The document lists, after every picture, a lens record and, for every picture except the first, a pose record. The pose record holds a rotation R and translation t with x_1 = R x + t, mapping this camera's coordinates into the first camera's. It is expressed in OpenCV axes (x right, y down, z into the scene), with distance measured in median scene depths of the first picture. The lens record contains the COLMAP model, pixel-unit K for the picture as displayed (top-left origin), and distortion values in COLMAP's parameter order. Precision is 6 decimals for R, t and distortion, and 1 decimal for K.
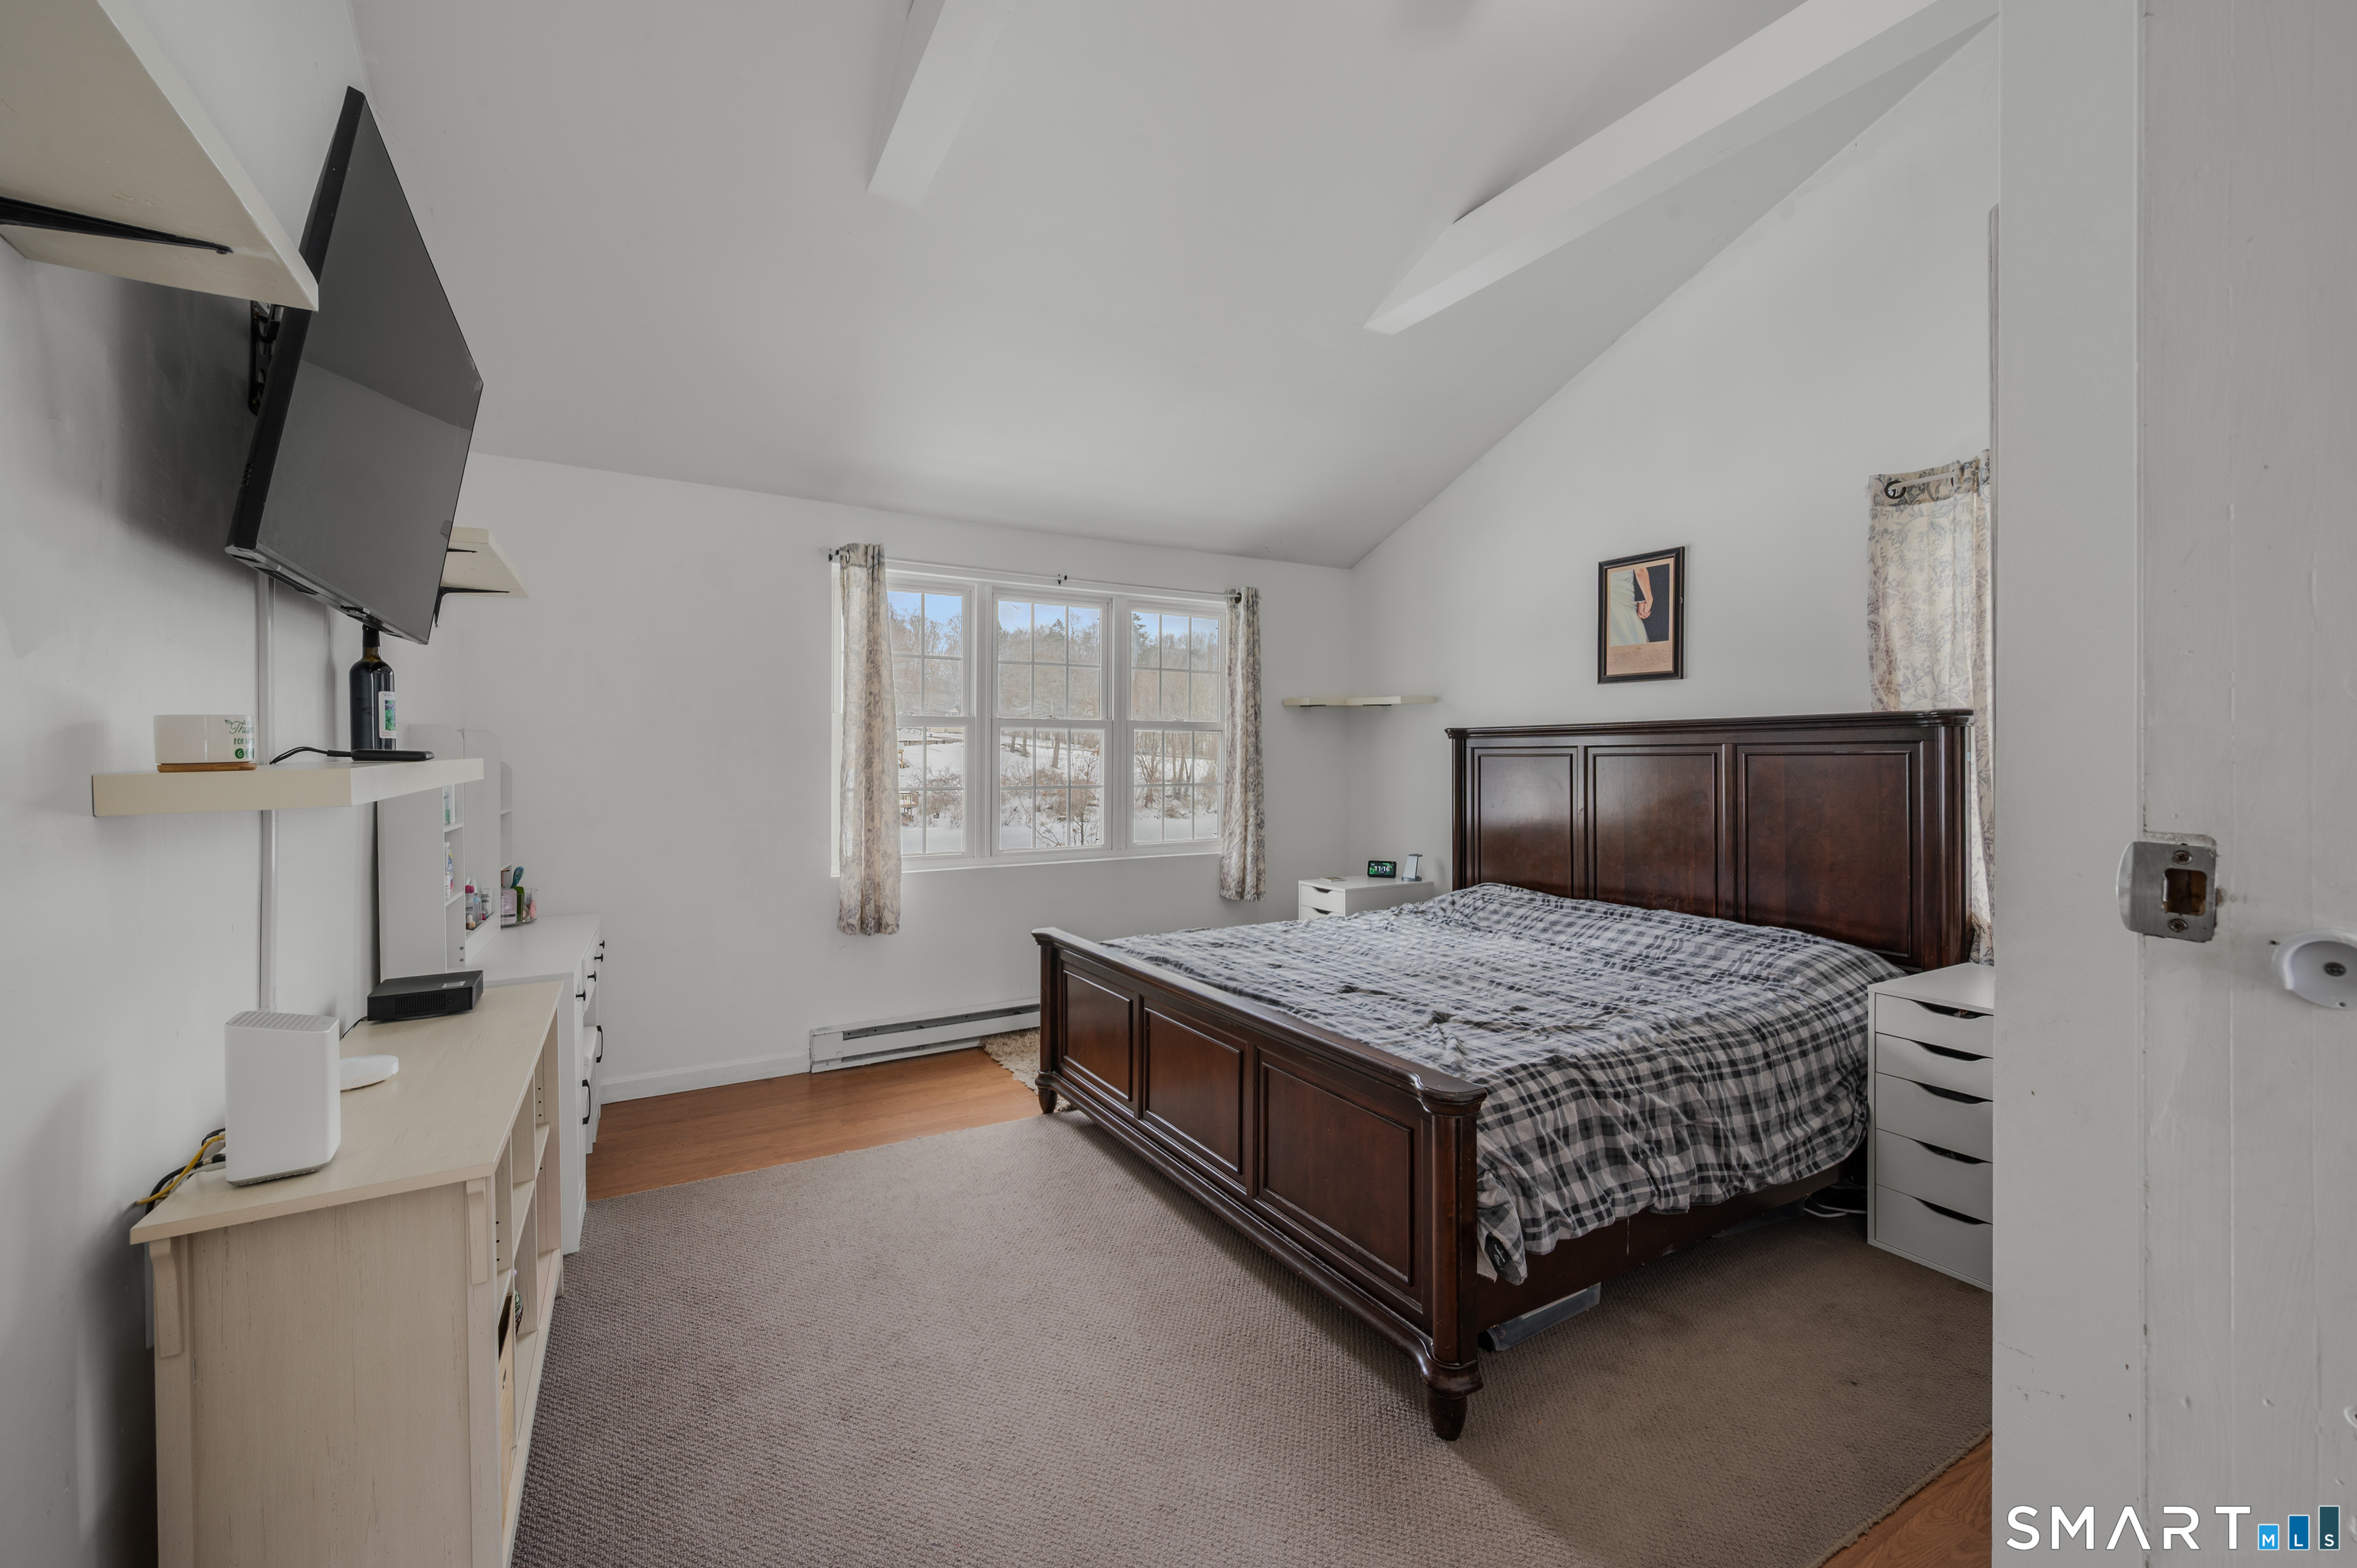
lens RADIAL K [[949.5, 0, 1176.6], [0, 949.5, 732.9], [0, 0, 1]] dist [0.000573, -0.000010]
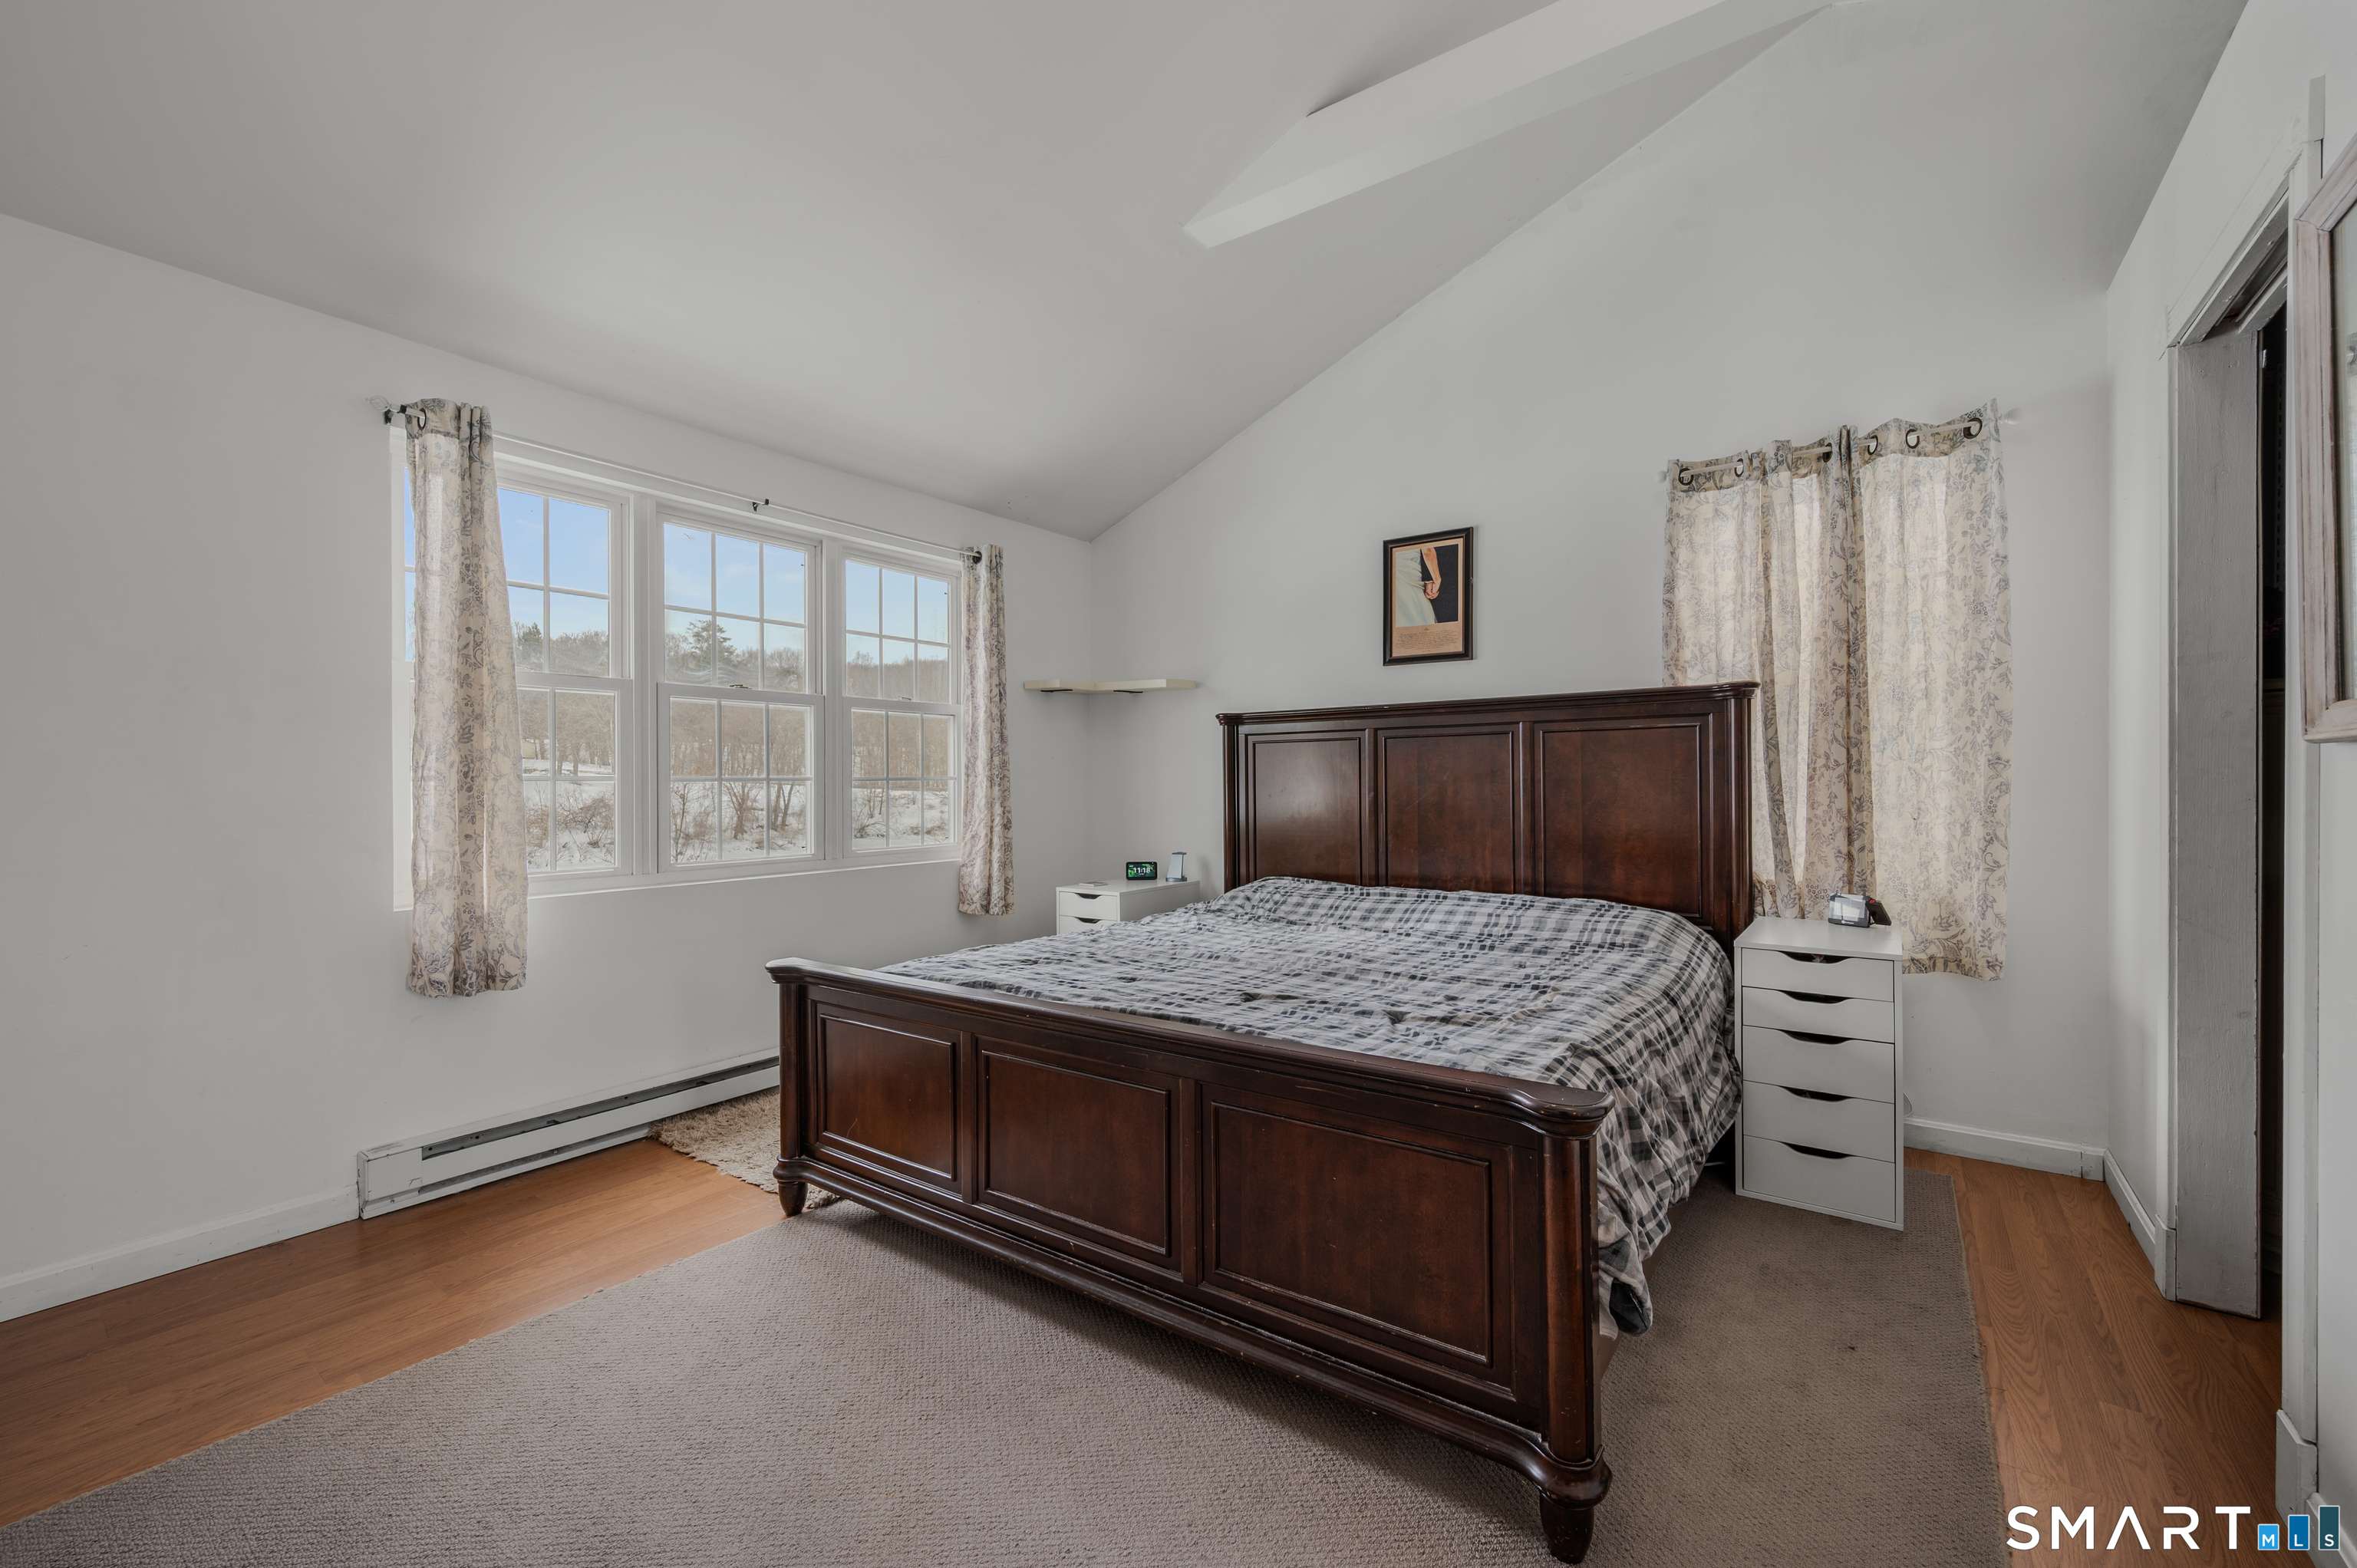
lens RADIAL K [[939.2, 0, 1177.7], [0, 939.2, 774.4], [0, 0, 1]] dist [-0.000739, 0.000108]
pose [[0.913713, -0.000812, 0.406358, -0.144211], [-0.004503, 0.999916, 0.012122, 0.050871], [-0.406334, -0.012906, 0.913633, 0.212578]]
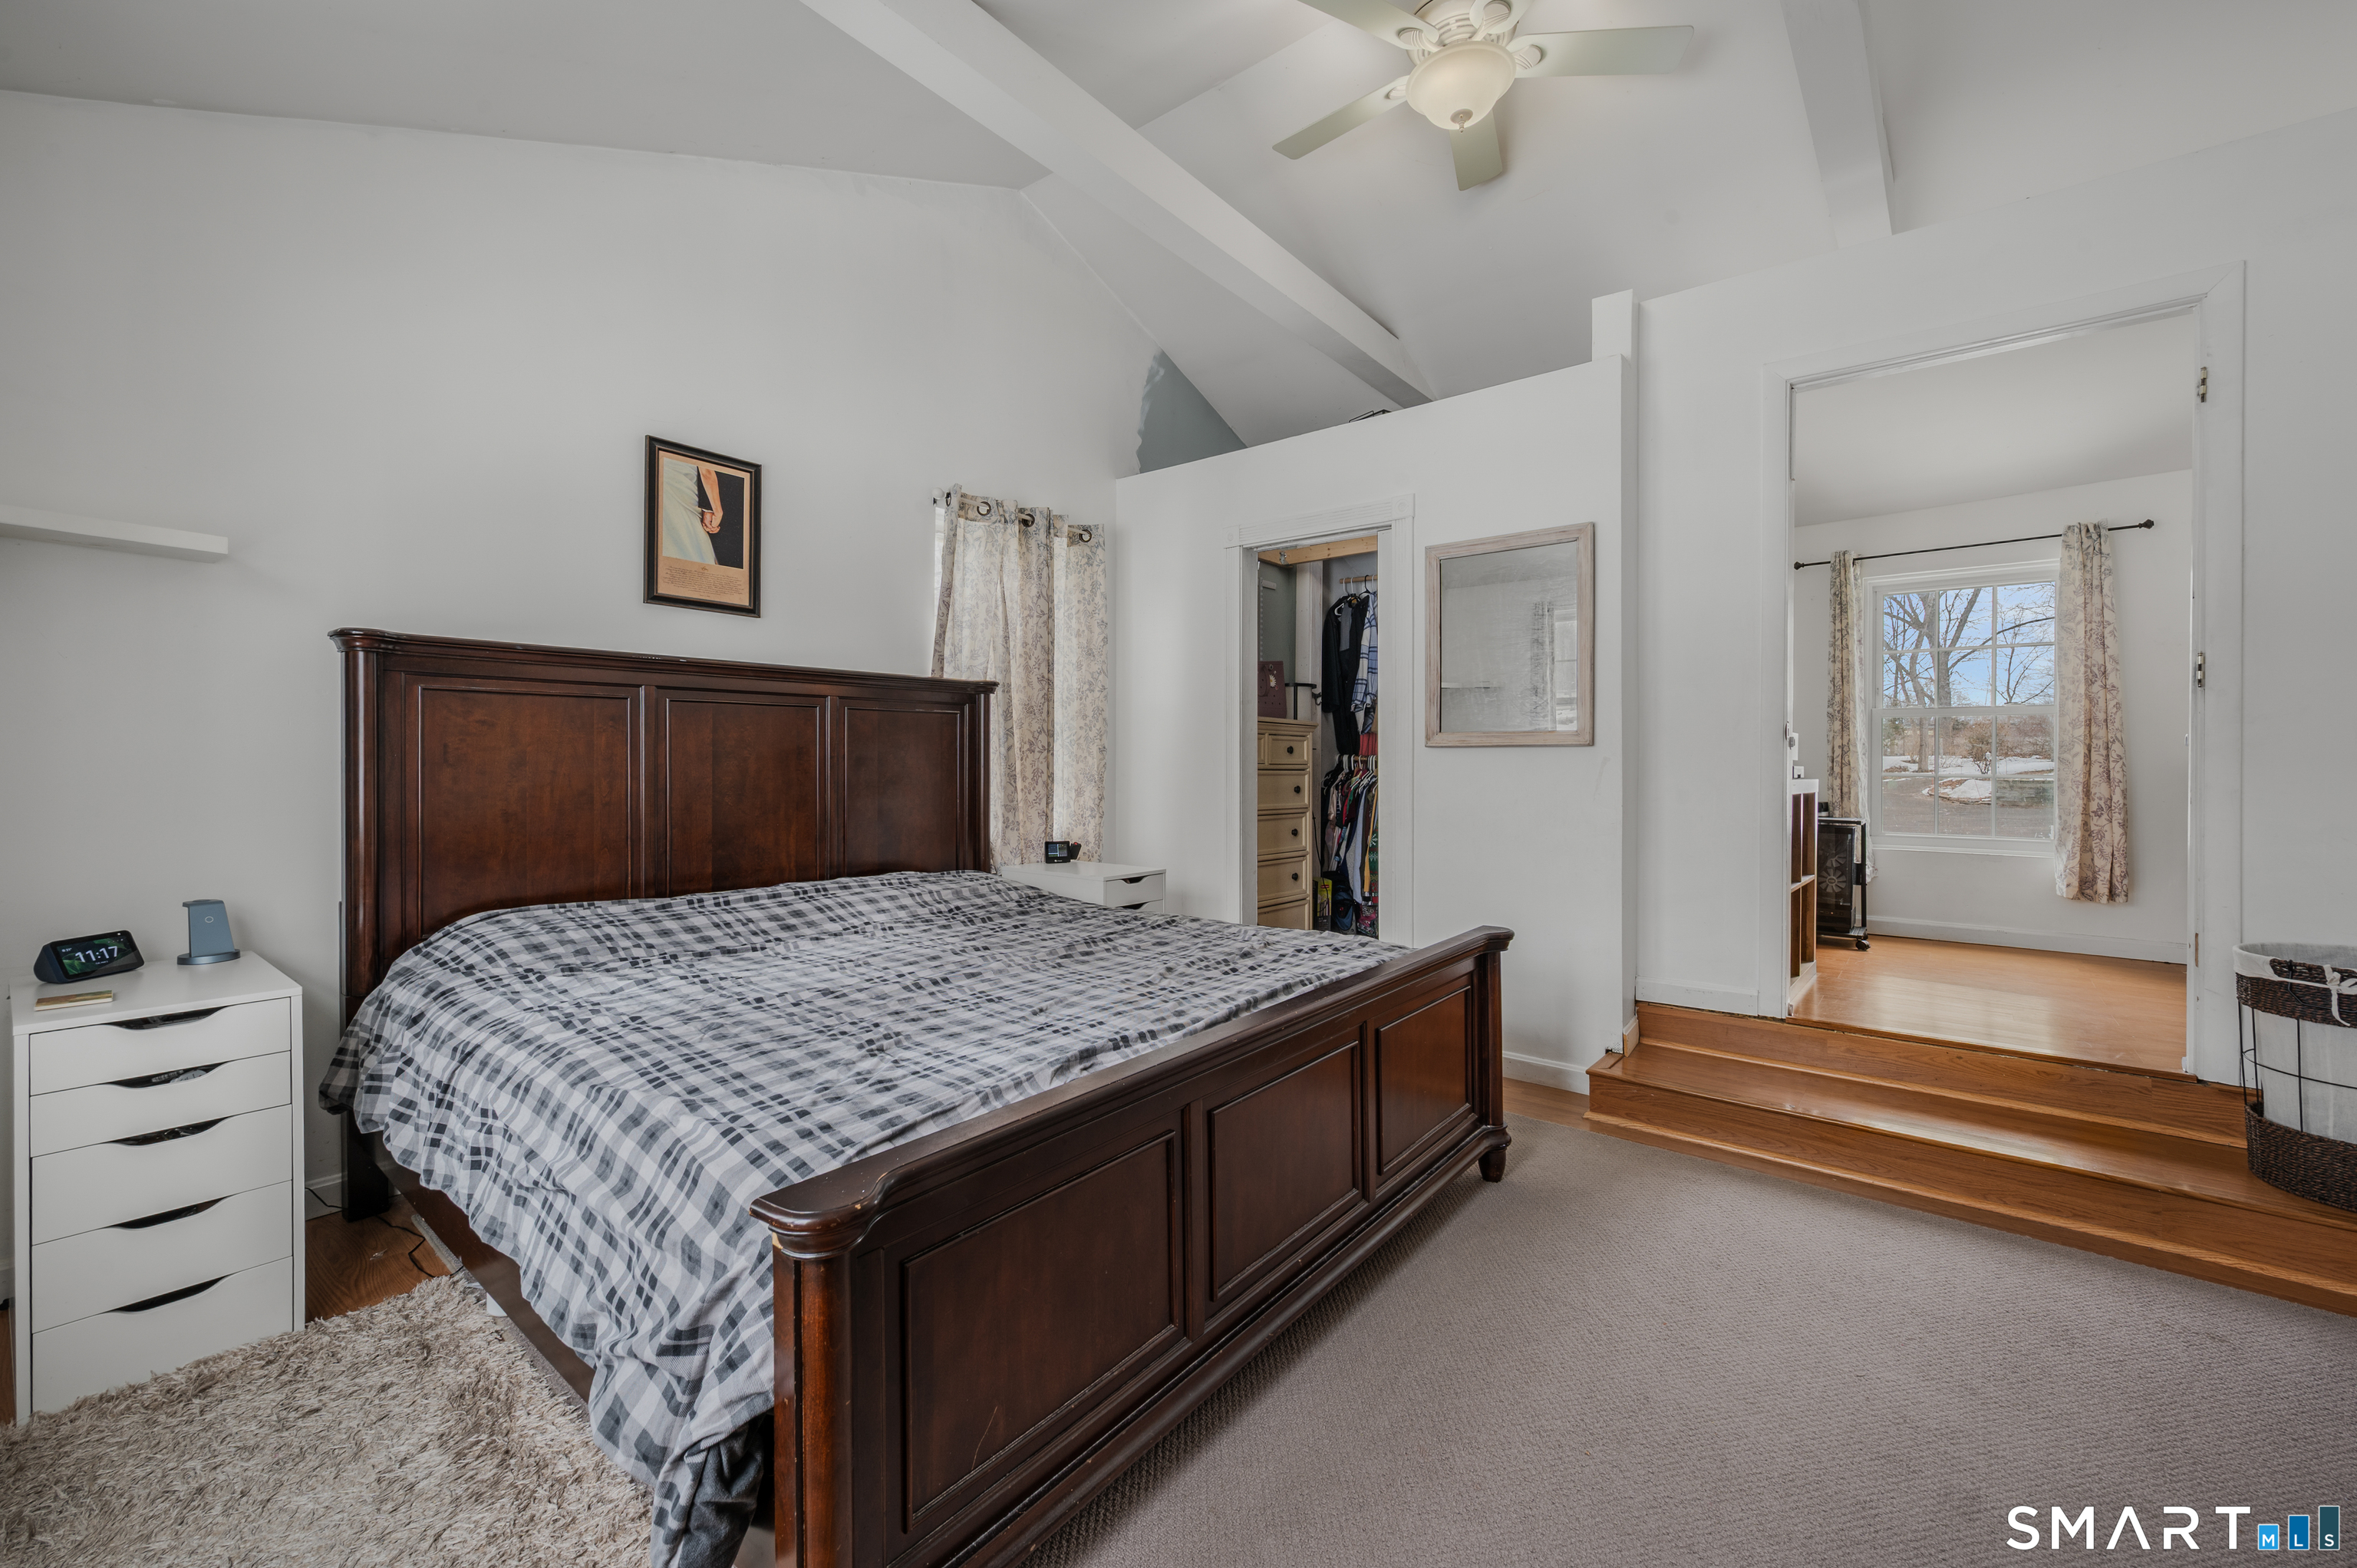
lens RADIAL K [[956.3, 0, 1180.8], [0, 956.3, 762.4], [0, 0, 1]] dist [-0.000758, 0.000080]
pose [[-0.361010, -0.003915, 0.932554, -0.401125], [-0.027735, 0.999594, -0.006540, 0.066816], [-0.932149, -0.028226, -0.360972, 0.910671]]
